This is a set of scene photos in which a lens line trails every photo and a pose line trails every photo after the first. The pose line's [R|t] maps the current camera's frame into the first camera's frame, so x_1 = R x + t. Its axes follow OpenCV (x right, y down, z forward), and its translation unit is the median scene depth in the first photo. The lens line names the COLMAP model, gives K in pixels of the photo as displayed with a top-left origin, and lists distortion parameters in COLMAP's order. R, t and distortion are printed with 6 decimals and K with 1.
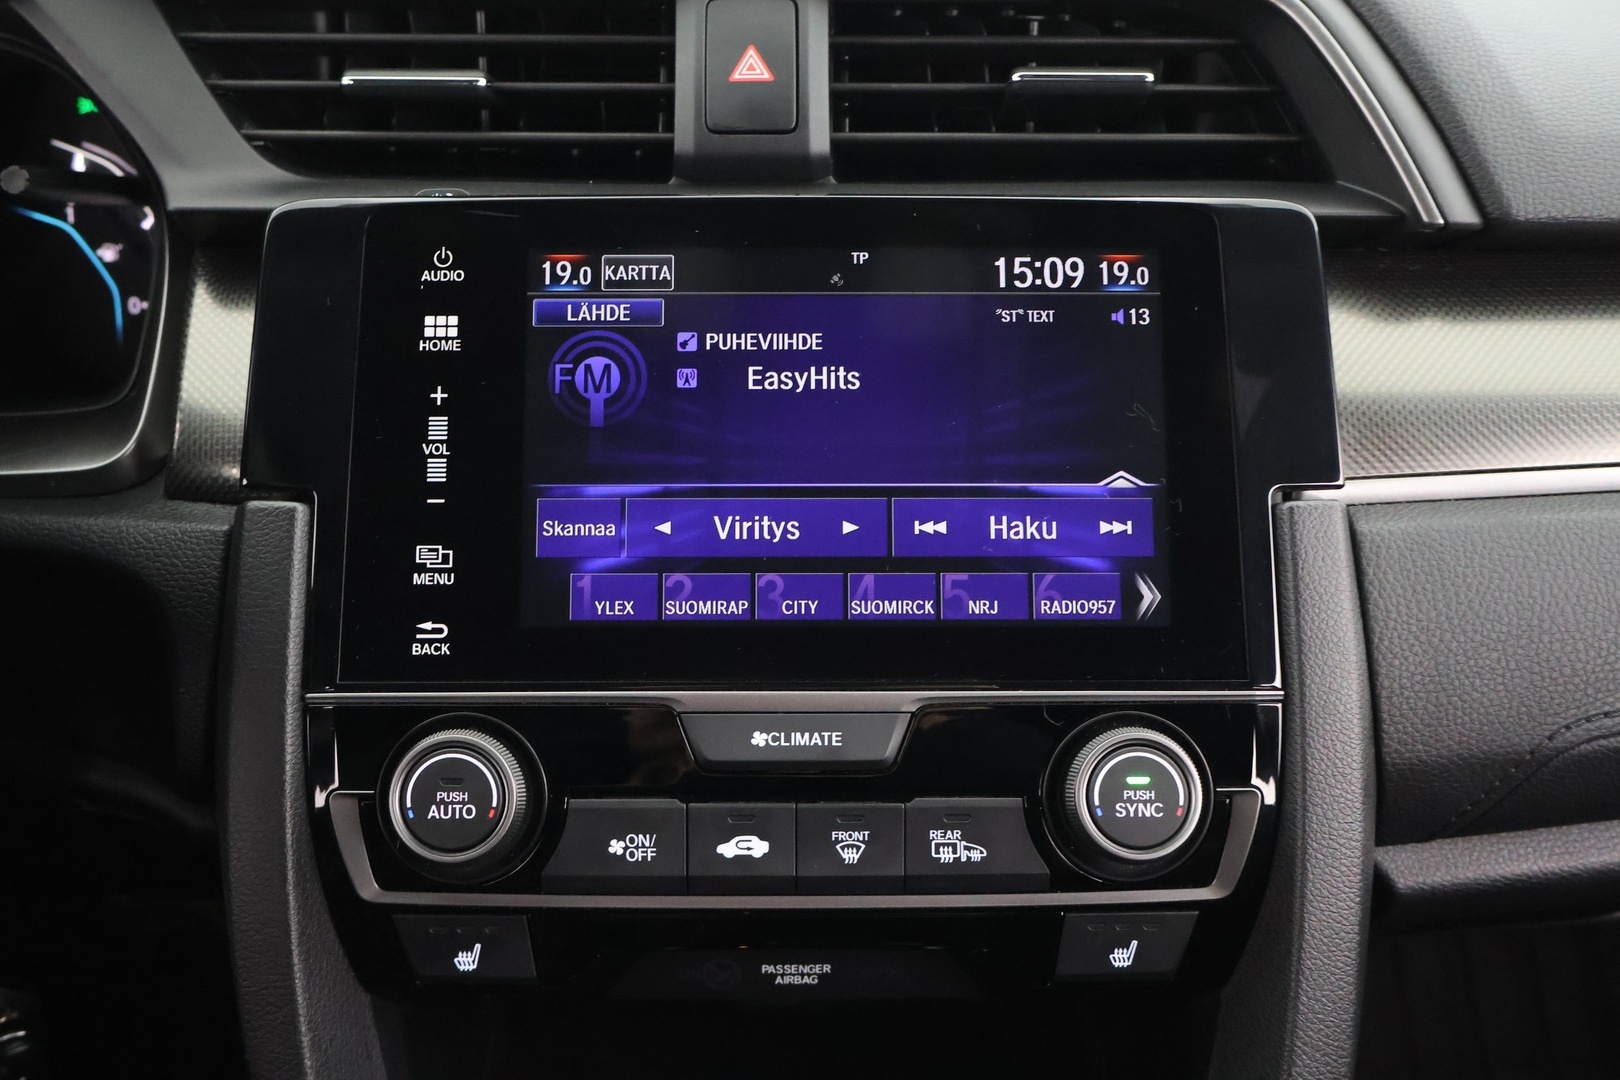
lens RADIAL K [[1711.8, 0, 802.2], [0, 1711.8, 550.4], [0, 0, 1]] dist [-0.029413, 0.000000]
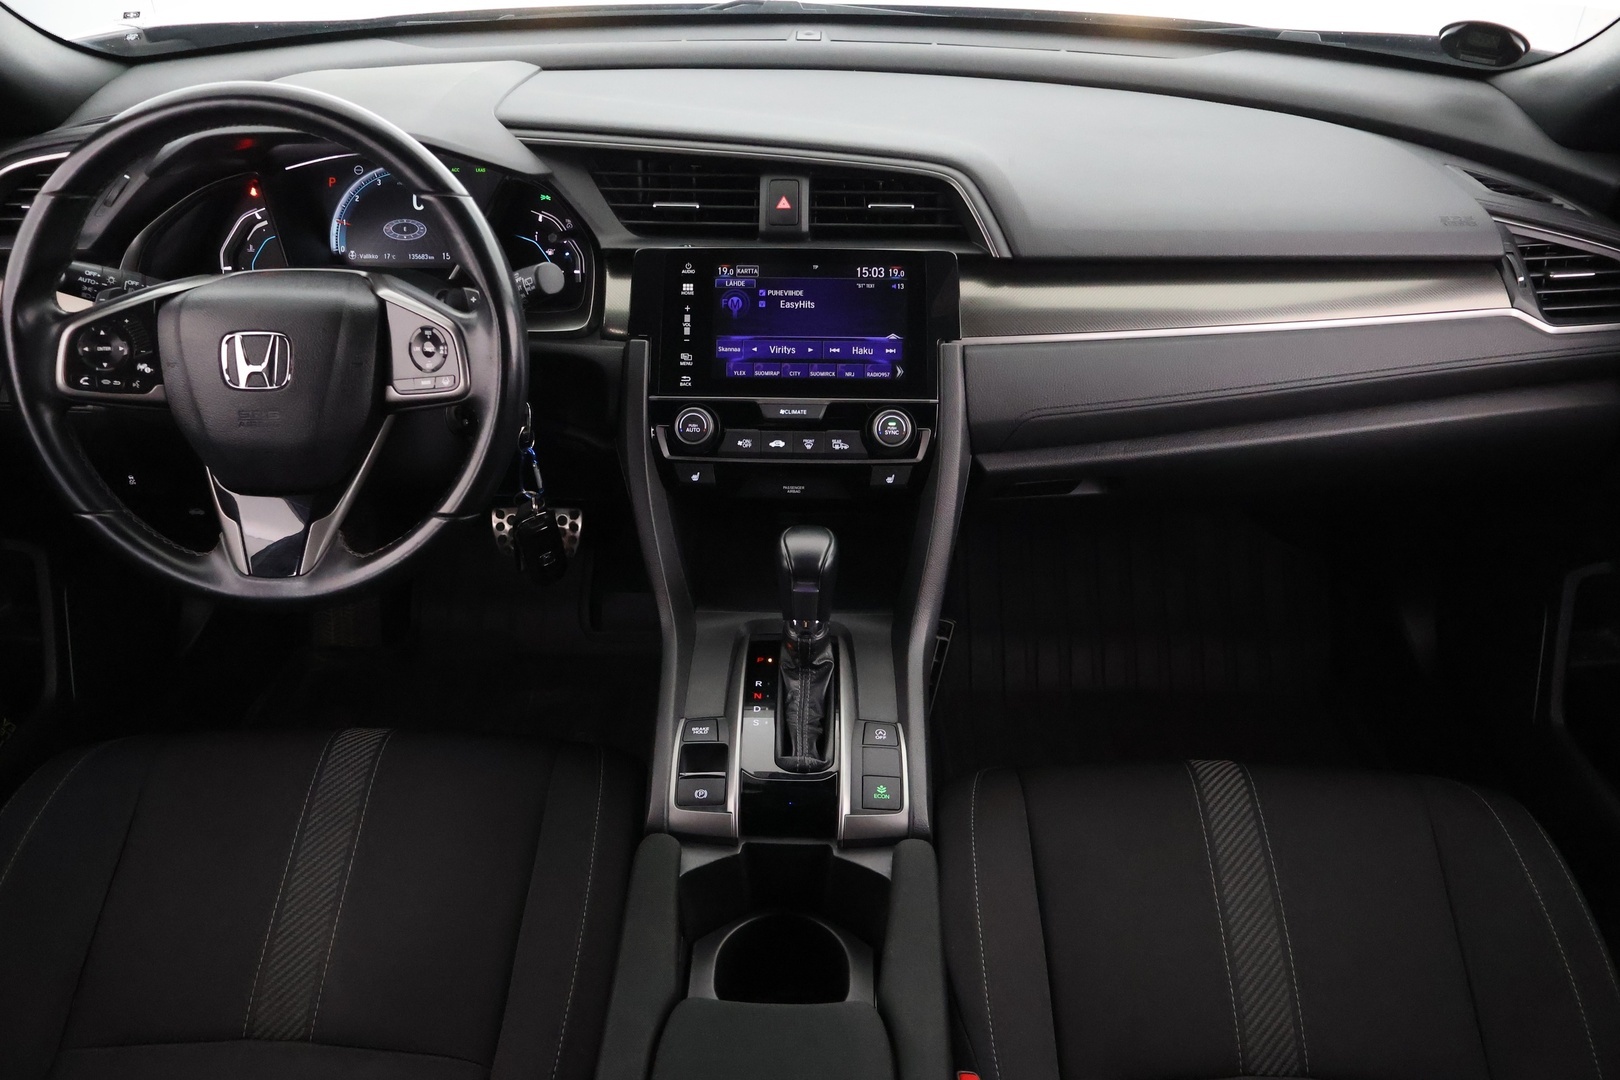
lens RADIAL K [[1348.4, 0, 808.9], [0, 1348.4, 540.2], [0, 0, 1]] dist [-0.026873, 0.007936]
pose [[0.999333, 0.016831, -0.032401, 0.114298], [-0.013916, 0.996006, 0.088198, 0.122582], [0.033756, -0.087688, 0.995576, -1.619435]]
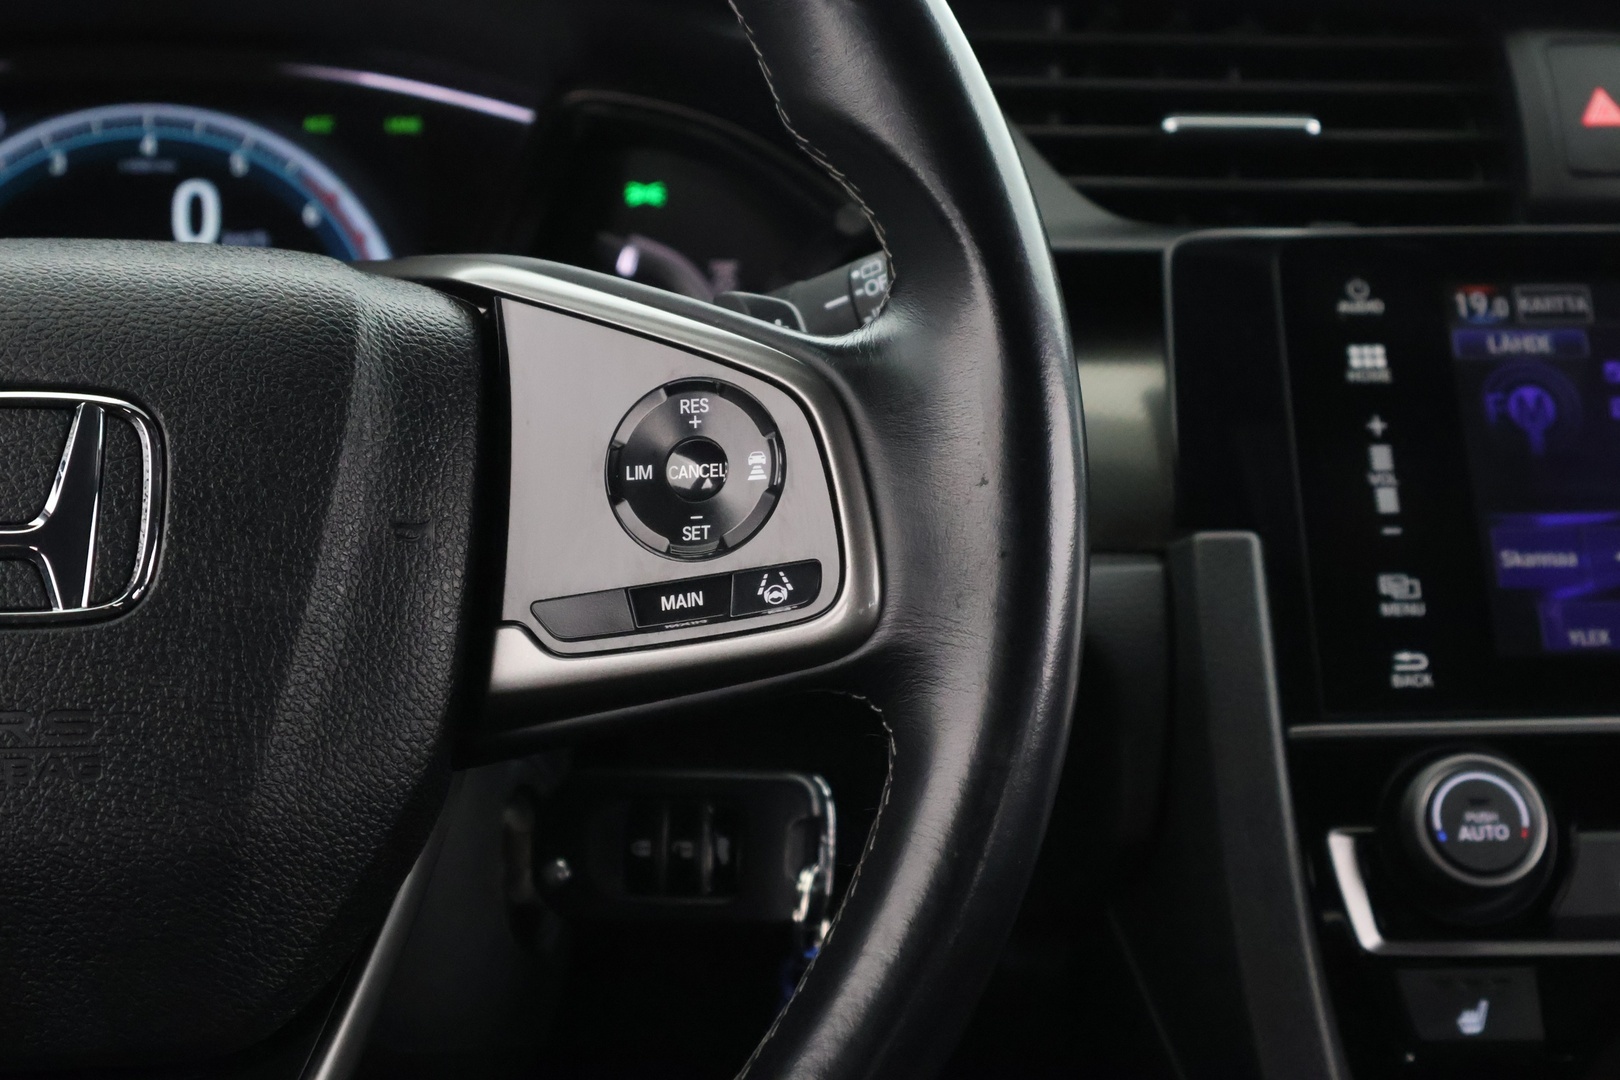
lens RADIAL K [[3240.2, 0, 808.3], [0, 3240.2, 542.6], [0, 0, 1]] dist [0.028124, 0.000000]
pose [[0.991704, -0.015736, 0.127574, -0.744655], [0.044981, 0.972213, -0.229737, 0.364775], [-0.120414, 0.233569, 0.964855, -0.664946]]
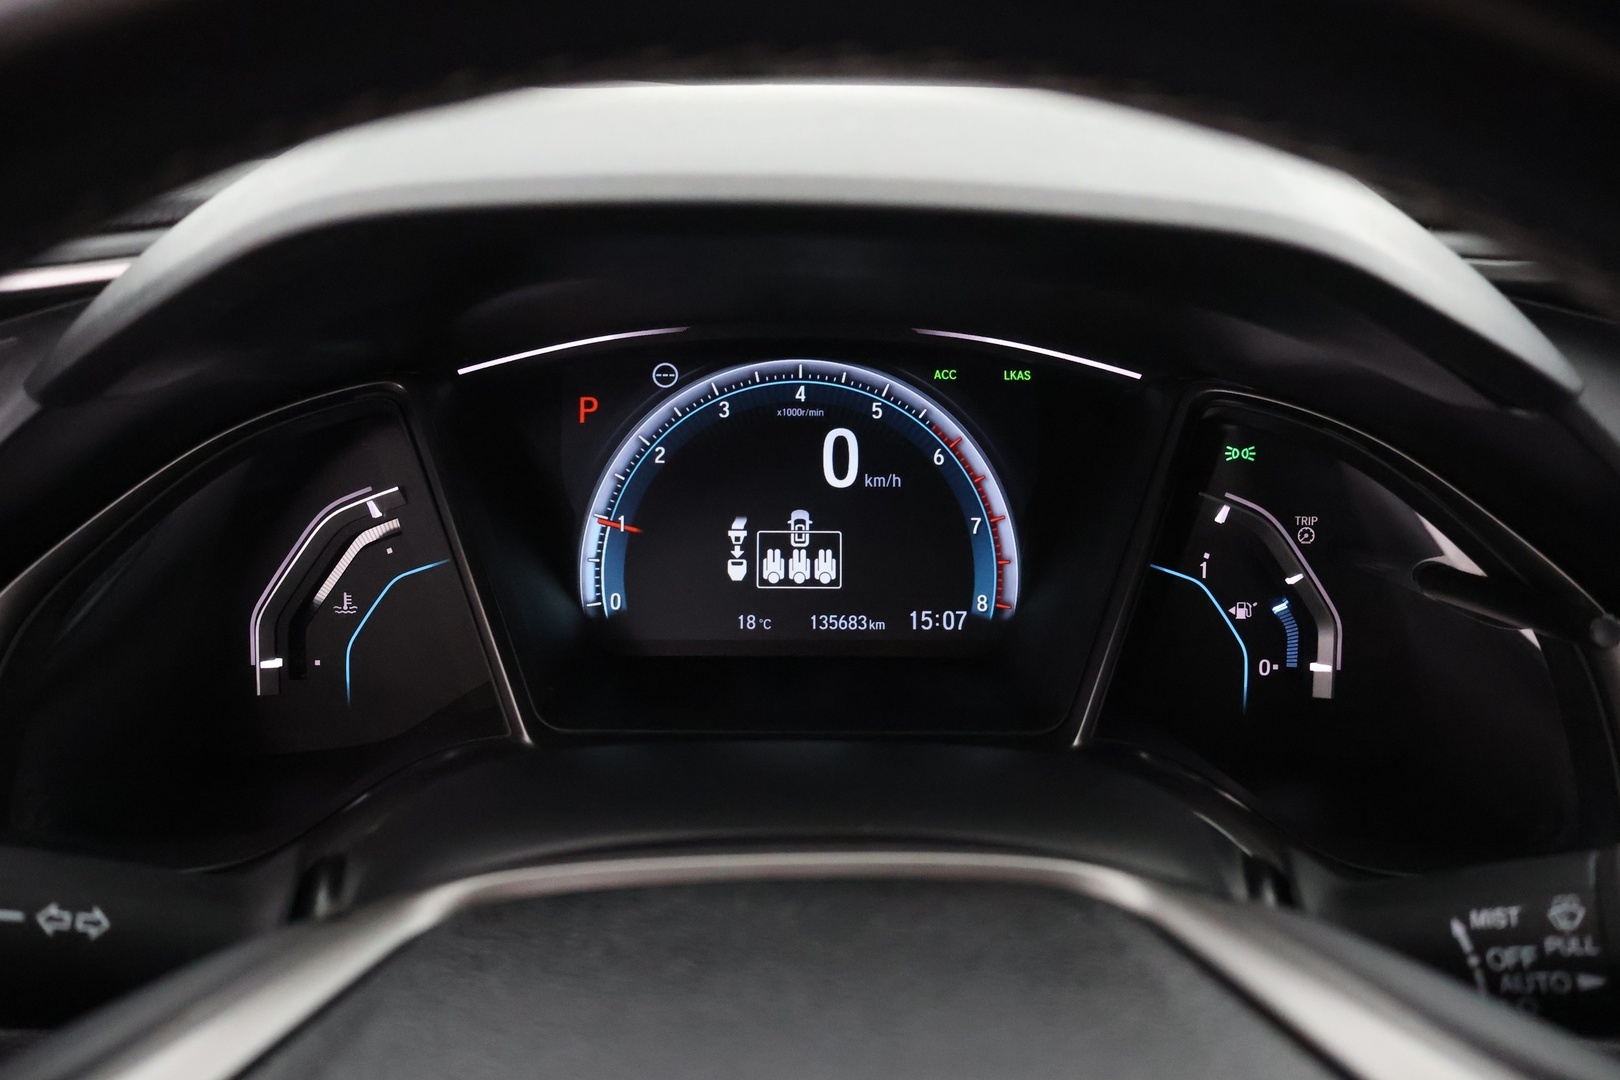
lens RADIAL K [[1478.9, 0, 812.3], [0, 1478.9, 527.8], [0, 0, 1]] dist [0.006699, 0.000000]
pose [[0.999920, 0.005552, -0.011334, -0.878548], [-0.006410, 0.997003, -0.077101, -0.218301], [0.010872, 0.077167, 0.996959, 0.276408]]
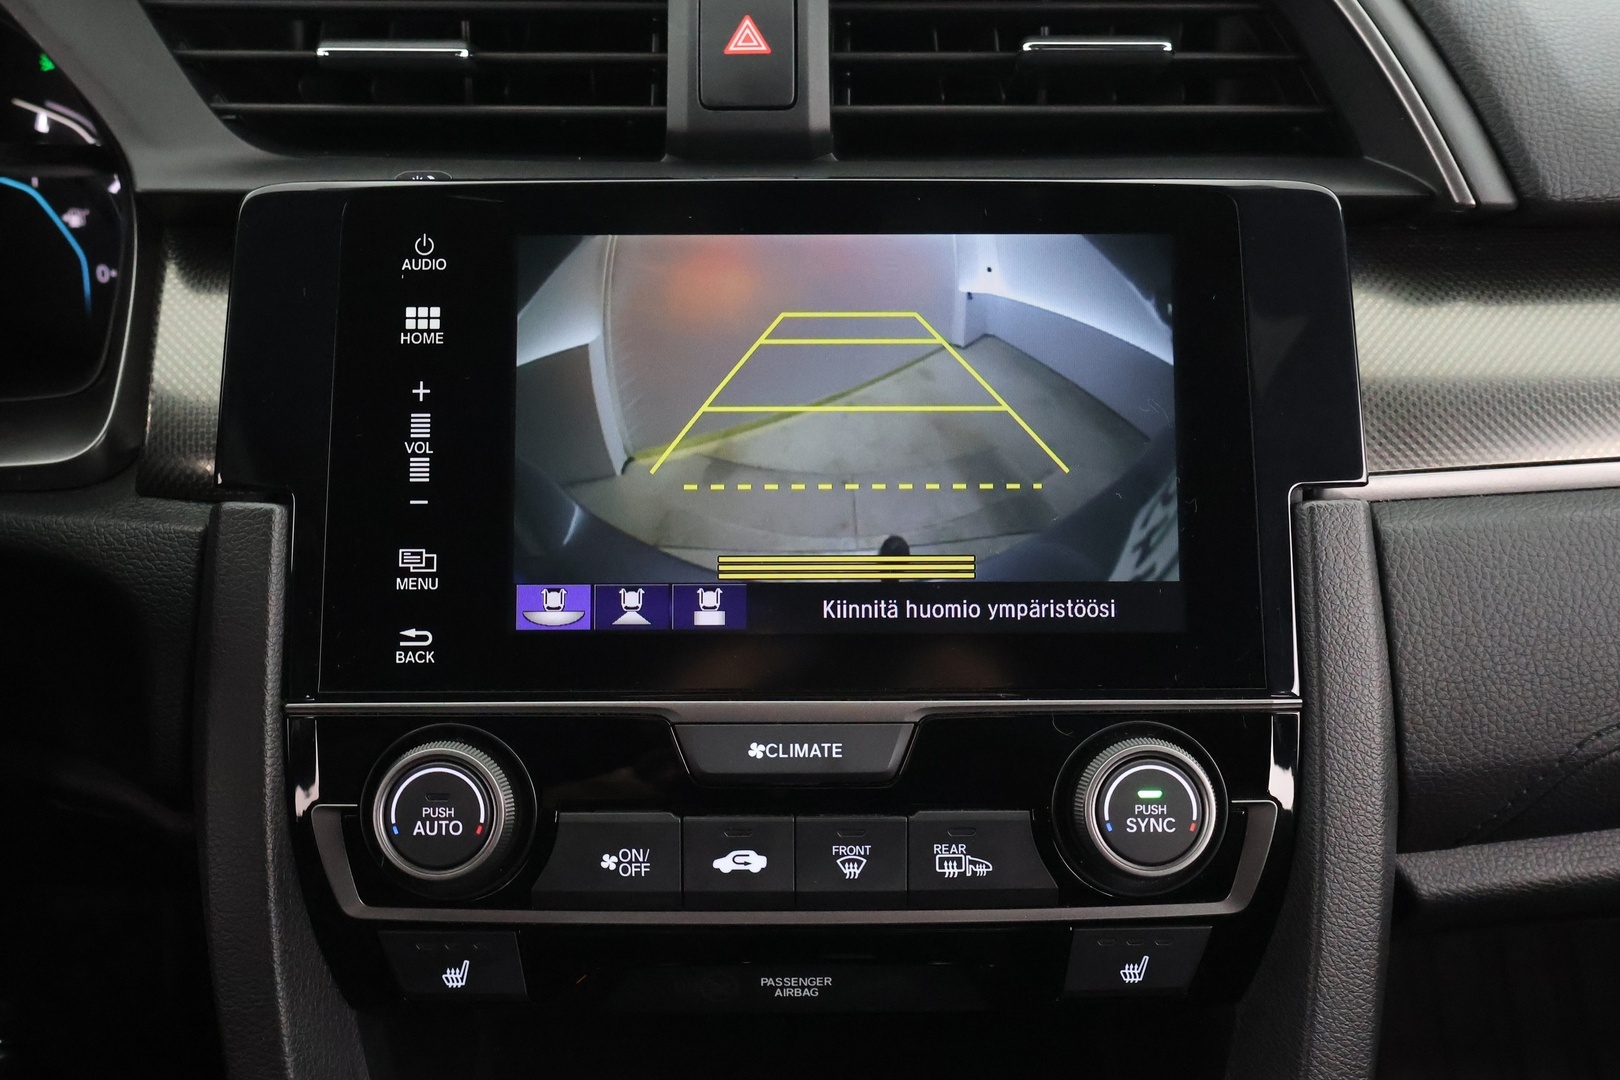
lens RADIAL K [[1797.1, 0, 807.3], [0, 1797.1, 534.6], [0, 0, 1]] dist [-0.025947, 0.000000]
pose [[0.999996, -0.001527, -0.002563, 0.005902], [0.001613, 0.999421, 0.033983, -0.043653], [0.002510, -0.033987, 0.999419, -0.006169]]
